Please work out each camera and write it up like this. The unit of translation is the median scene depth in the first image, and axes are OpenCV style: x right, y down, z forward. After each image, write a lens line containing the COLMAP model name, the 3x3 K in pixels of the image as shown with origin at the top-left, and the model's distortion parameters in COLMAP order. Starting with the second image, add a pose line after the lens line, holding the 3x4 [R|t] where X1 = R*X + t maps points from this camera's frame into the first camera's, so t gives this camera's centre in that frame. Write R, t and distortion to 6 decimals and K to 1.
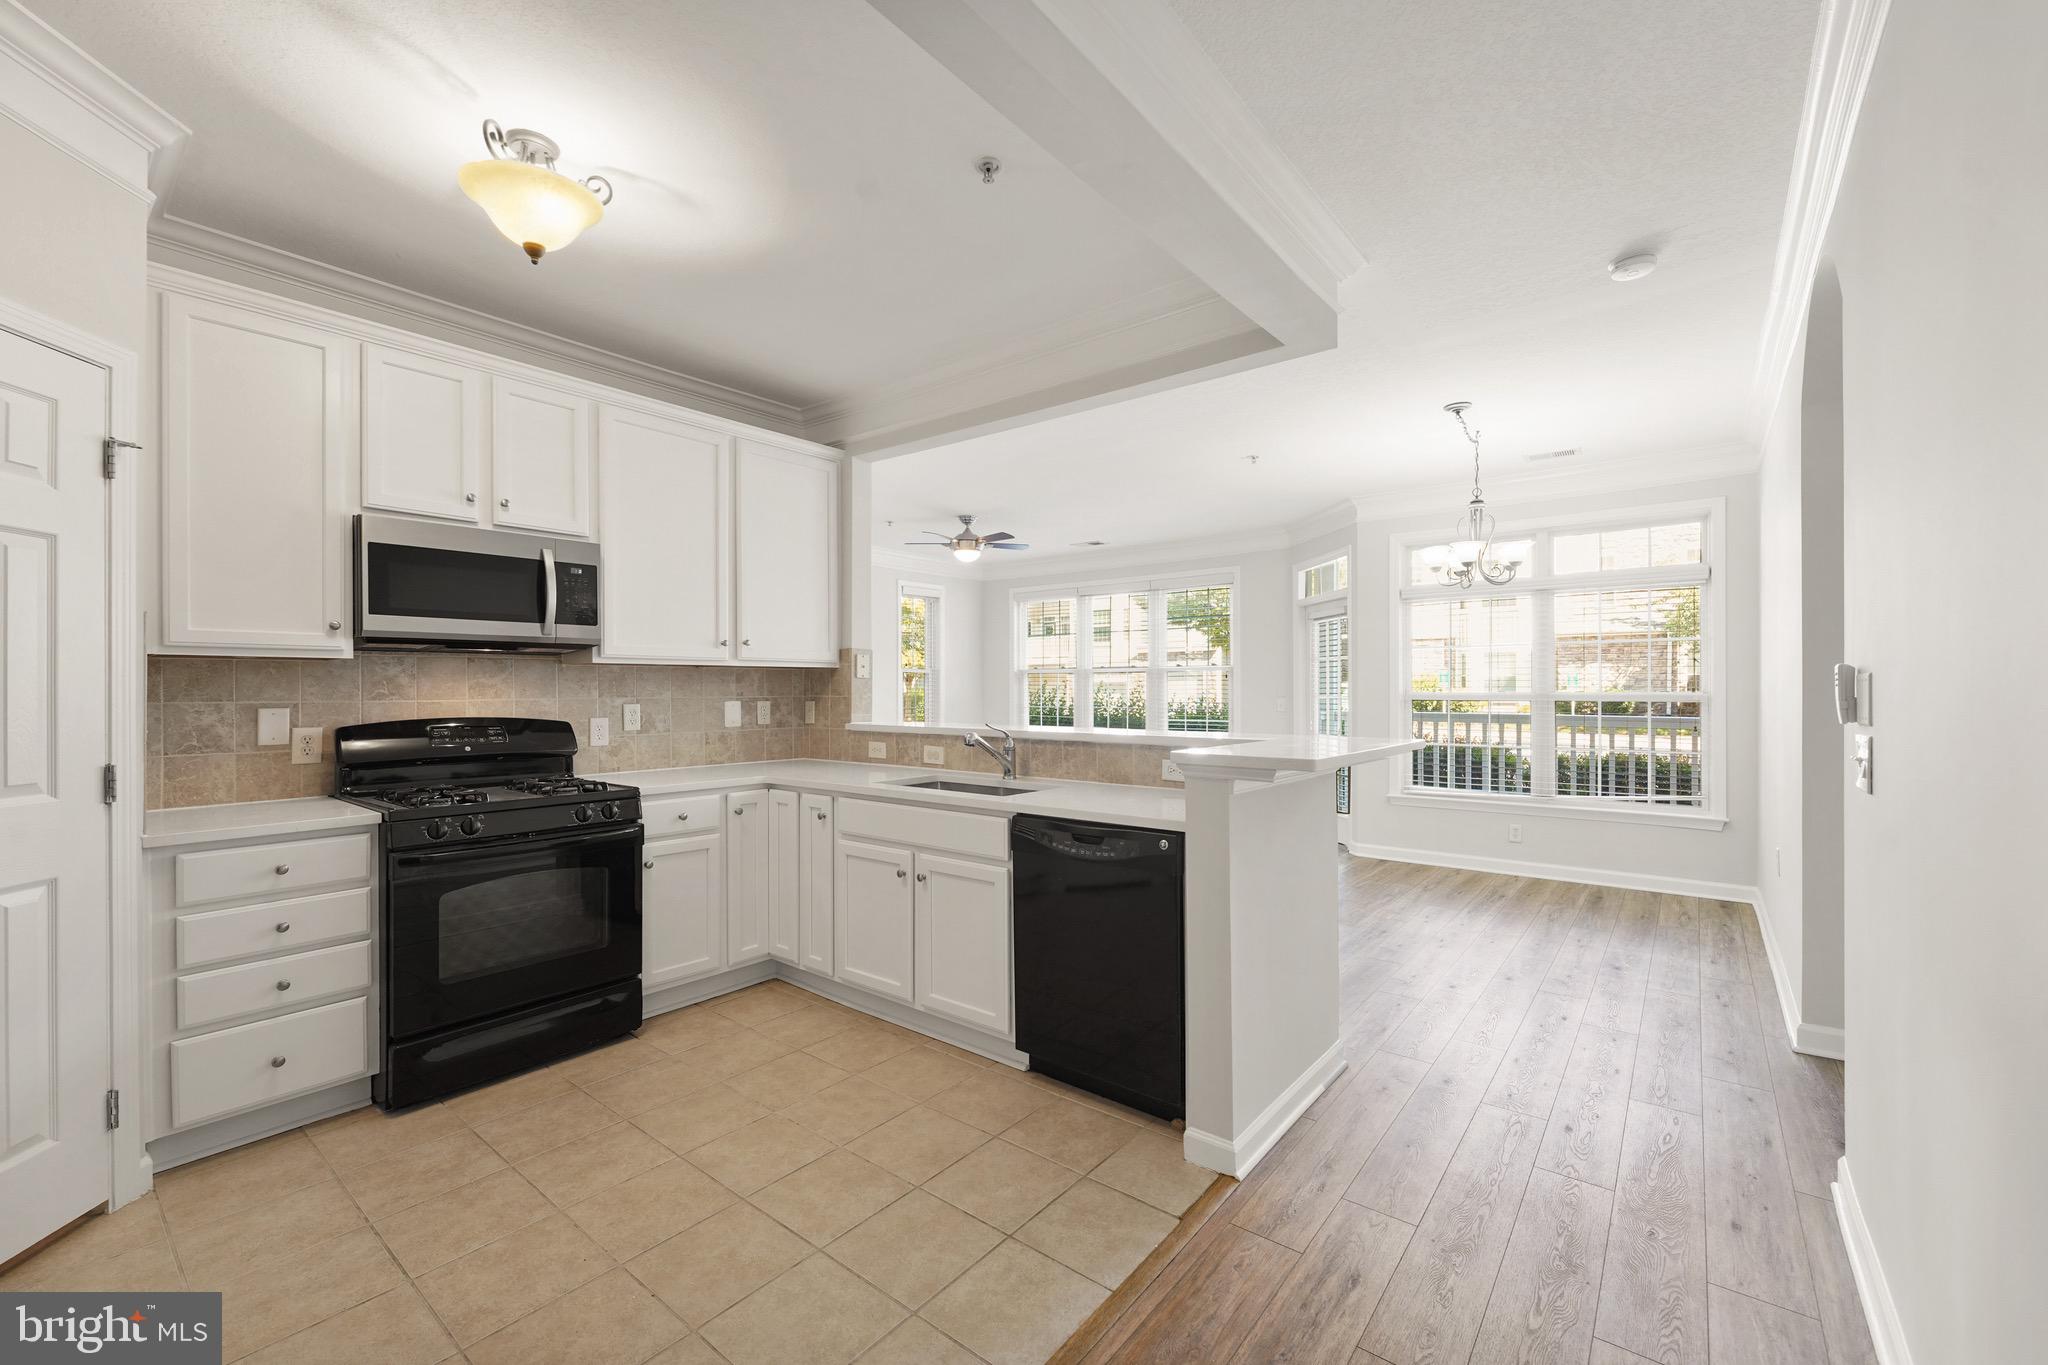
lens RADIAL K [[836.4, 0, 1026.1], [0, 836.4, 689.1], [0, 0, 1]] dist [-0.003674, 0.000494]
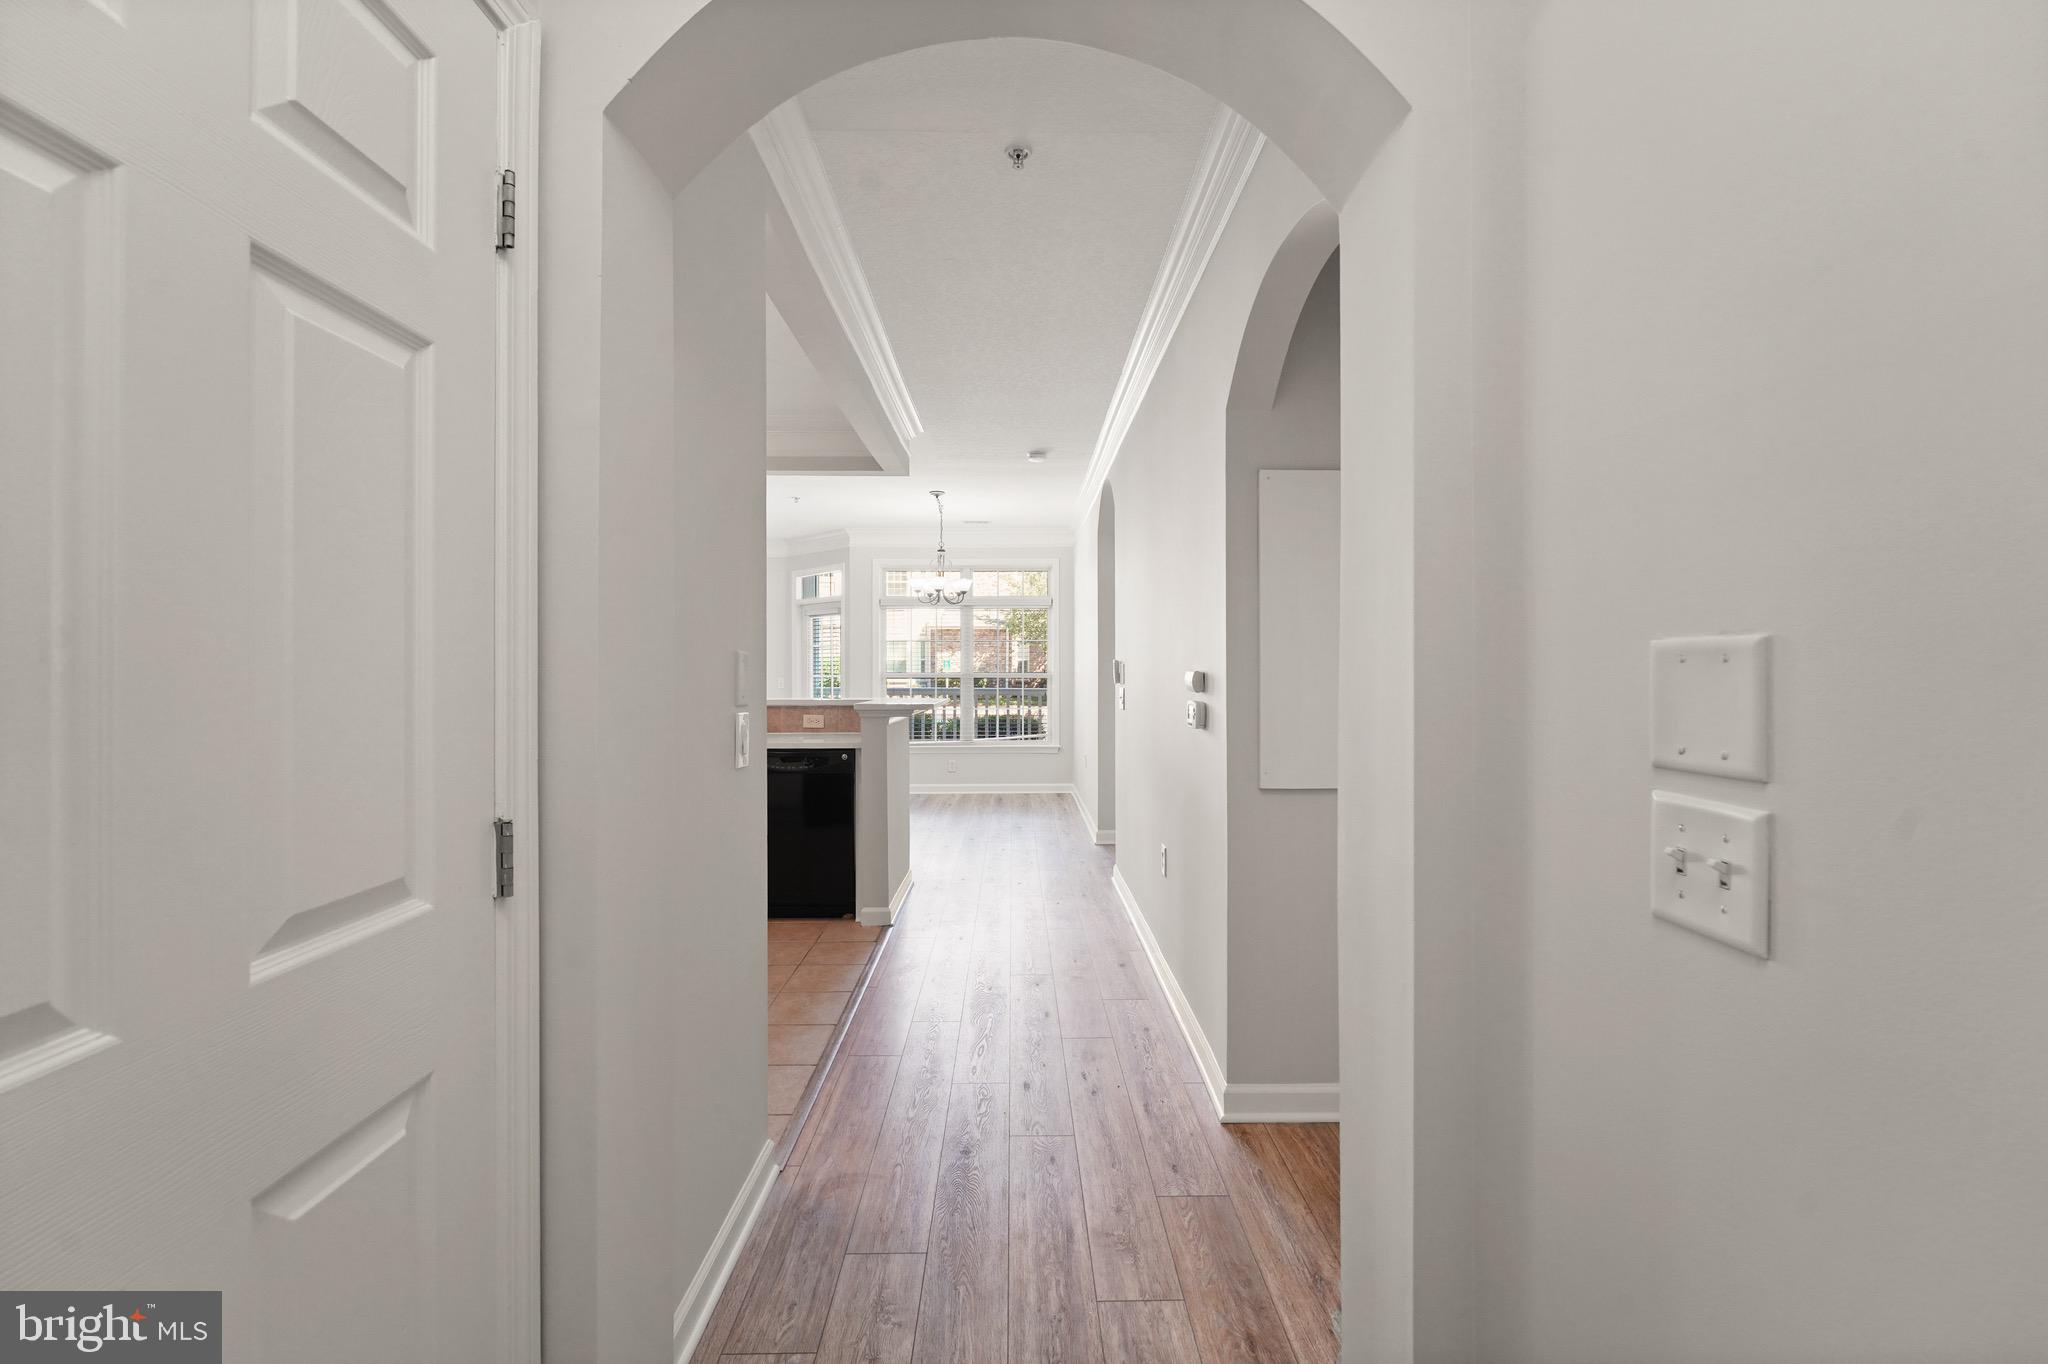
lens RADIAL K [[836.4, 0, 1030.3], [0, 836.4, 670.8], [0, 0, 1]] dist [-0.003674, 0.000494]
pose [[0.768666, 0.000785, 0.639650, -0.465398], [-0.001000, 1.000000, -0.000027, 0.001517], [-0.639650, -0.000619, 0.768666, -0.432073]]
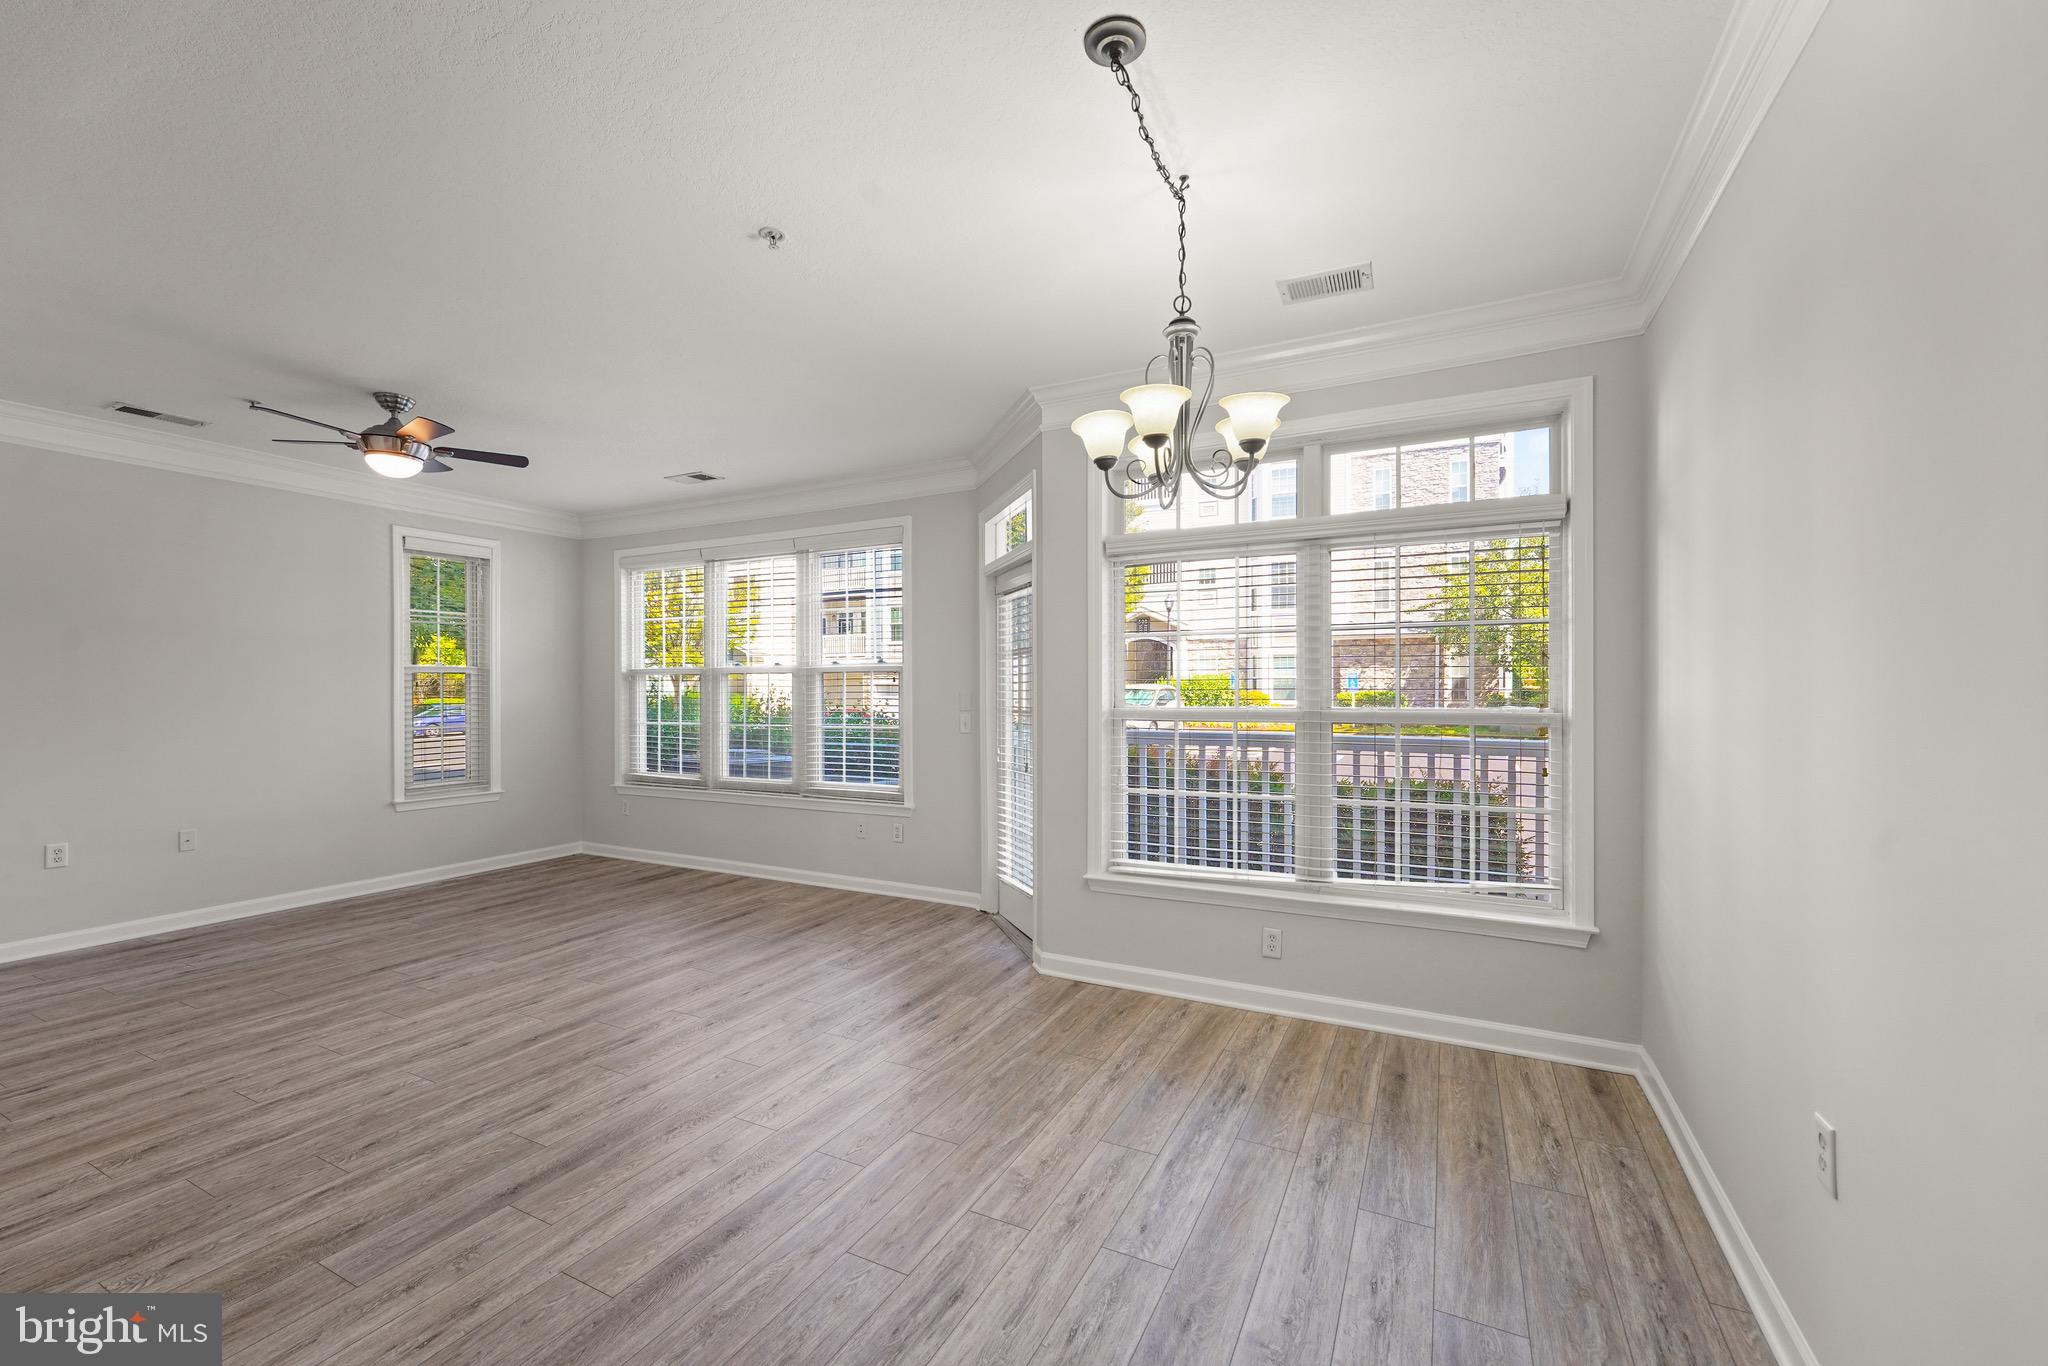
lens RADIAL K [[836.4, 0, 1028.7], [0, 836.4, 686.2], [0, 0, 1]] dist [-0.003674, 0.000494]
pose [[0.978106, 0.000156, 0.208107, 0.490350], [0.000639, 0.999993, -0.003753, -0.017381], [-0.208106, 0.003804, 0.978099, 0.759472]]
